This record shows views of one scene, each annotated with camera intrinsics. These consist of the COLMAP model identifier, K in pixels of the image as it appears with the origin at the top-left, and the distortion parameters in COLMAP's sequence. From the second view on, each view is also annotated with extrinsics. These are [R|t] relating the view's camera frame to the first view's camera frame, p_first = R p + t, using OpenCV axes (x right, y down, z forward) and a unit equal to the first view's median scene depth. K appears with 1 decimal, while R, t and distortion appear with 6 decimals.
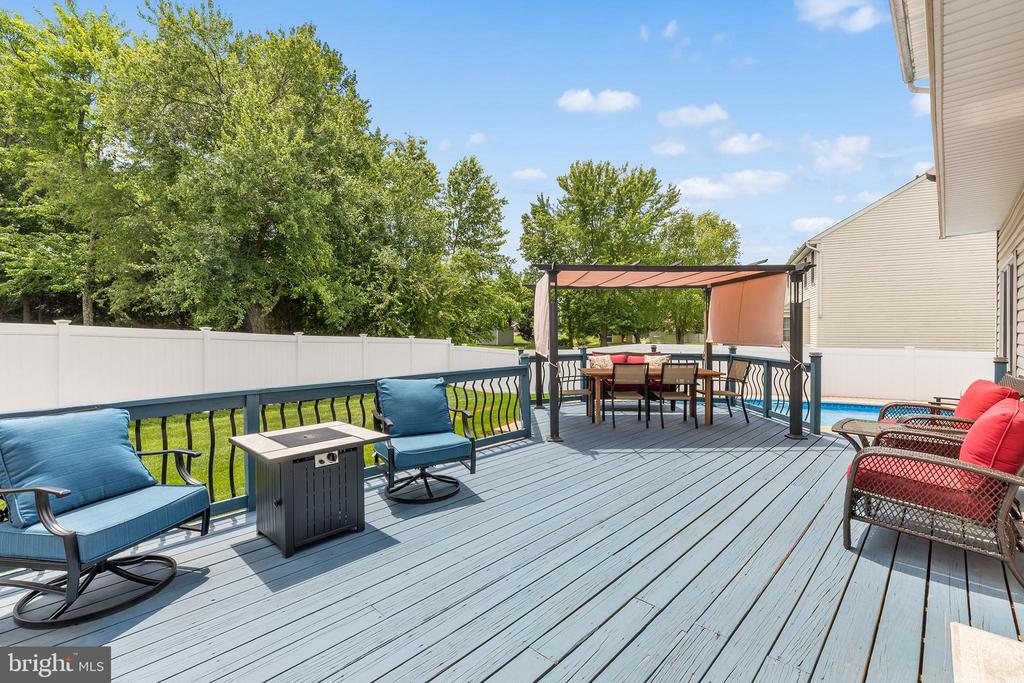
lens RADIAL K [[458.8, 0, 510.4], [0, 458.8, 331.8], [0, 0, 1]] dist [0.001098, 0.000105]
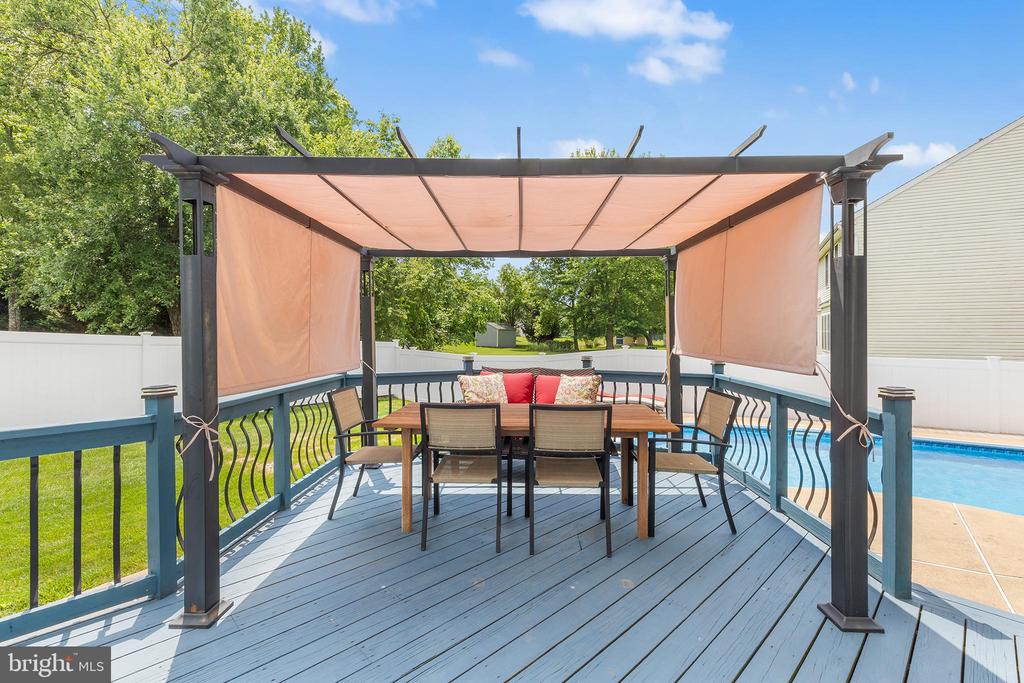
lens RADIAL K [[458.8, 0, 510.4], [0, 458.8, 331.8], [0, 0, 1]] dist [0.001098, 0.000105]
pose [[0.999312, 0.004201, -0.036840, 0.255095], [-0.004295, 0.999988, -0.002462, -0.000357], [0.036829, 0.002619, 0.999318, 0.437837]]
